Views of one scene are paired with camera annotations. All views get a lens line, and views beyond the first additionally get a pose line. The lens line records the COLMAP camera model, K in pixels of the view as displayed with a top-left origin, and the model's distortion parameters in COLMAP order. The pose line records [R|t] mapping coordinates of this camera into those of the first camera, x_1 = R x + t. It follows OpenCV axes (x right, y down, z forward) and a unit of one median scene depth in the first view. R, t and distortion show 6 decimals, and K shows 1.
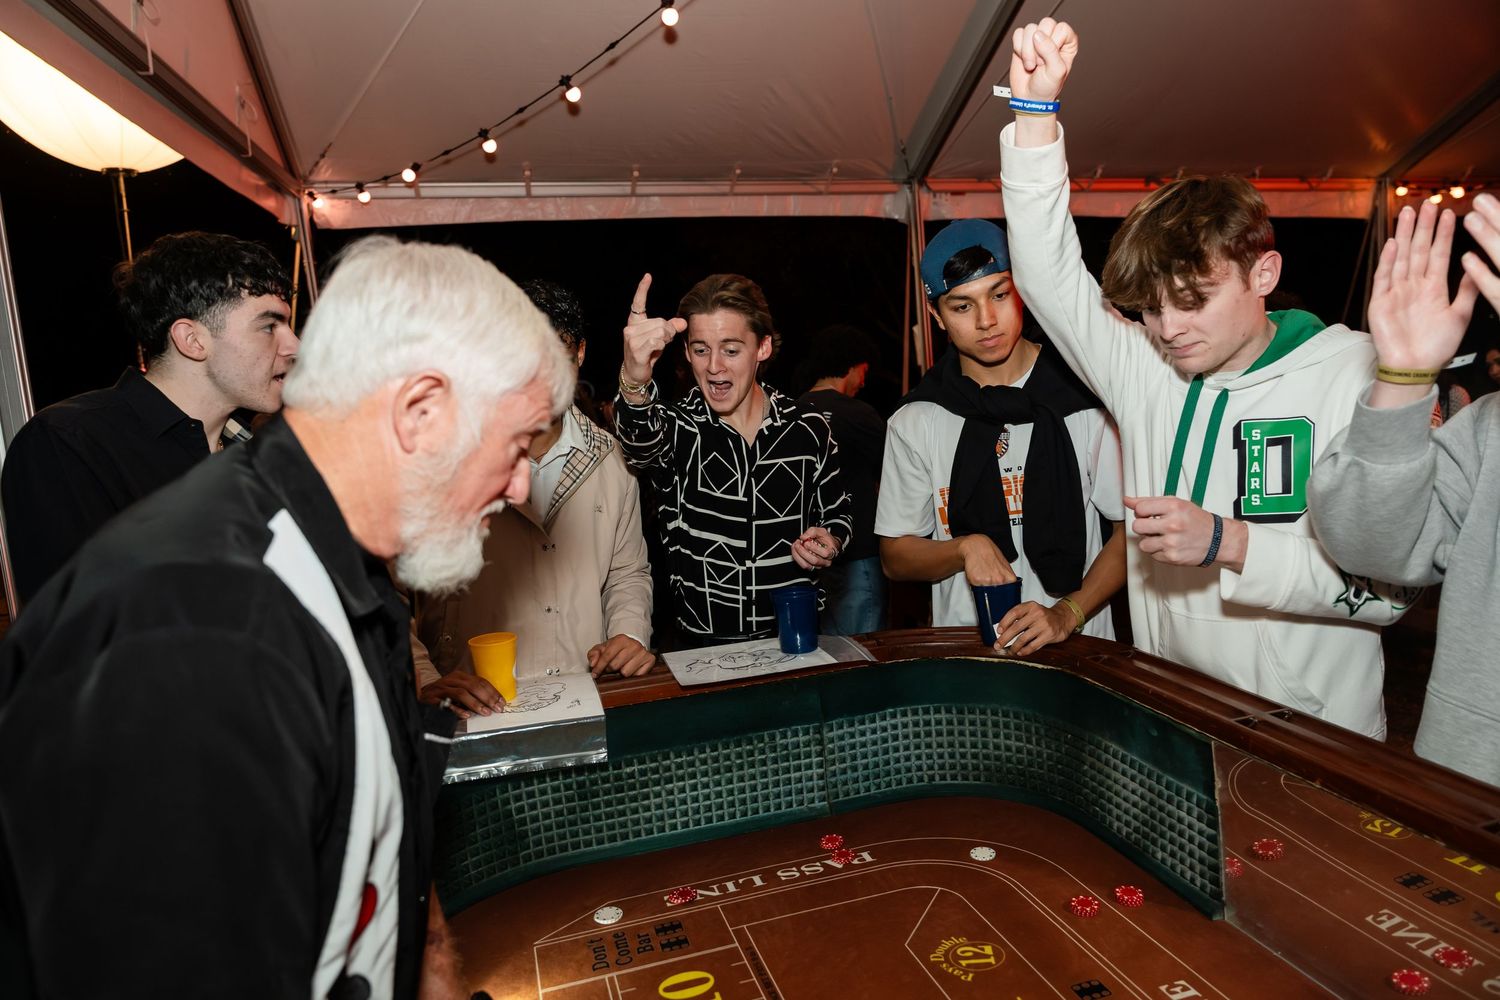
lens RADIAL K [[991.4, 0, 750.0], [0, 991.4, 500.0], [0, 0, 1]] dist [0.007972, -0.023441]
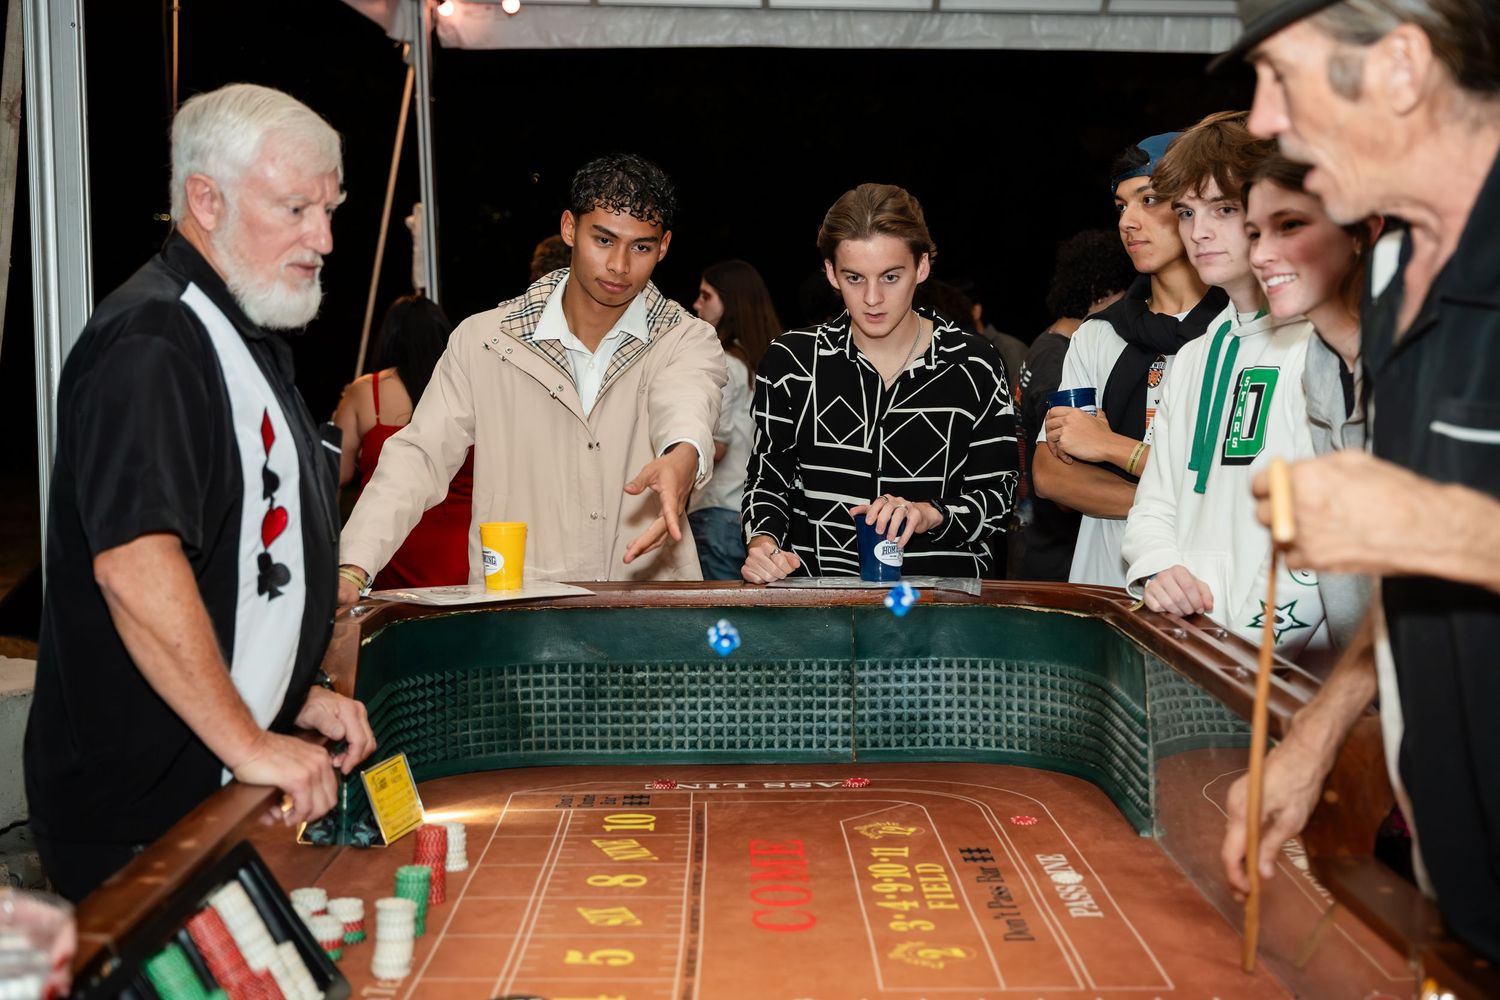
lens RADIAL K [[2265.0, 0, 750.0], [0, 2265.0, 500.0], [0, 0, 1]] dist [-0.007630, -0.002098]
pose [[0.960367, 0.091760, -0.263202, 0.527701], [-0.106322, 0.993461, -0.041596, 0.178767], [0.257664, 0.067931, 0.963844, -1.067853]]
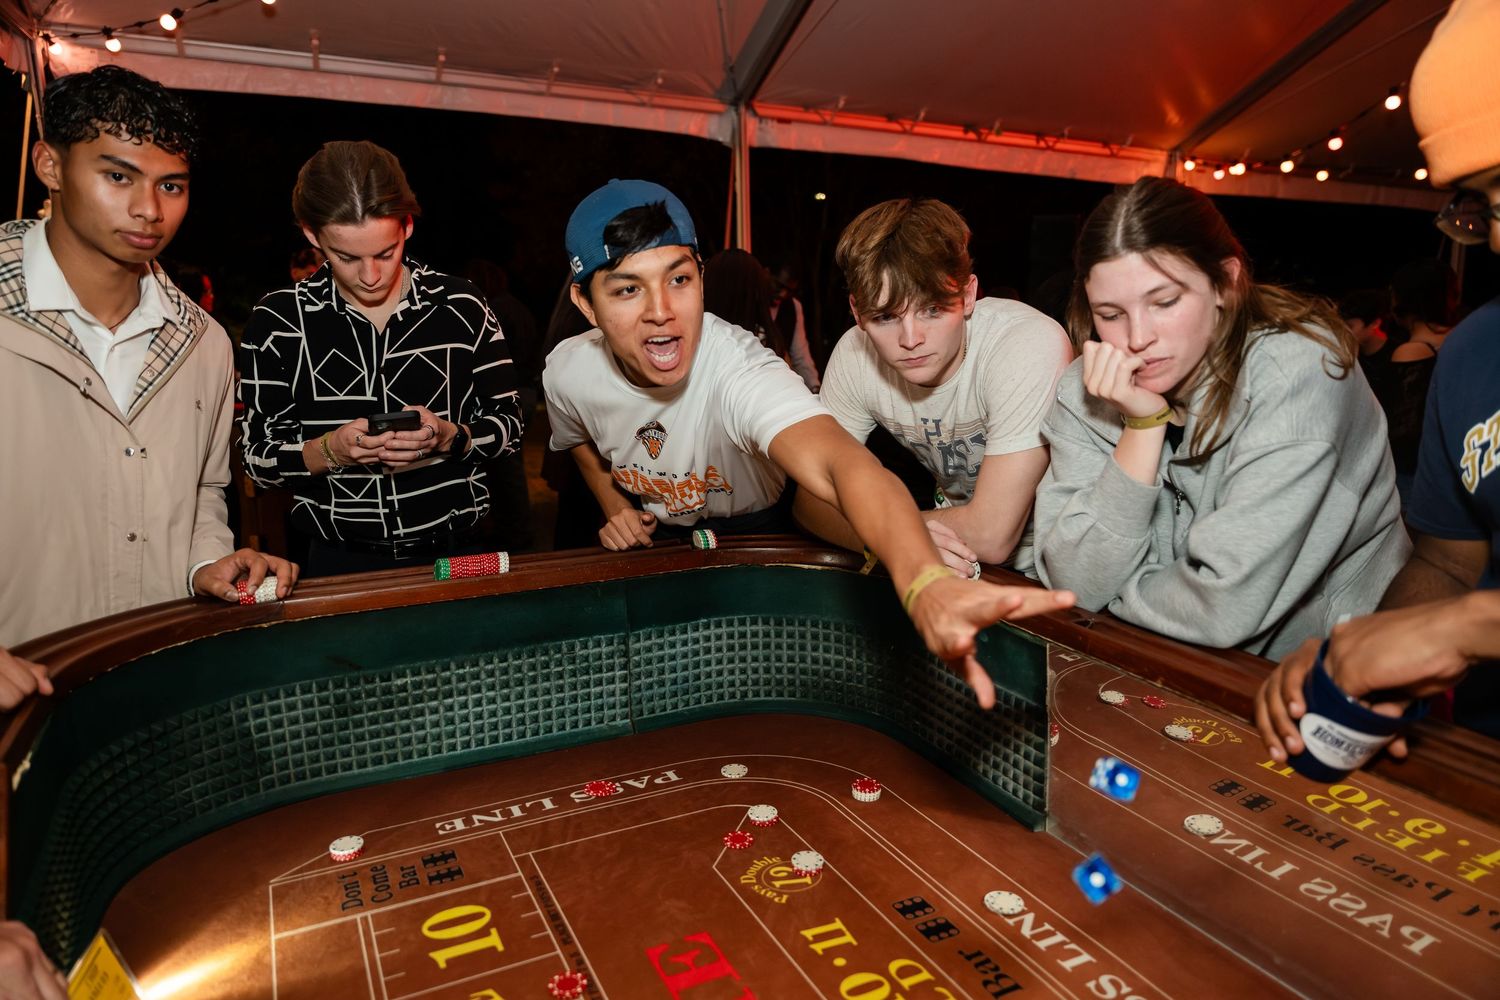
lens RADIAL K [[991.4, 0, 750.0], [0, 991.4, 500.0], [0, 0, 1]] dist [0.007972, -0.023441]
pose [[0.980324, 0.038768, 0.193553, 0.002360], [-0.048617, 0.997739, 0.046398, 0.059030], [-0.191317, -0.054895, 0.979992, 0.107356]]
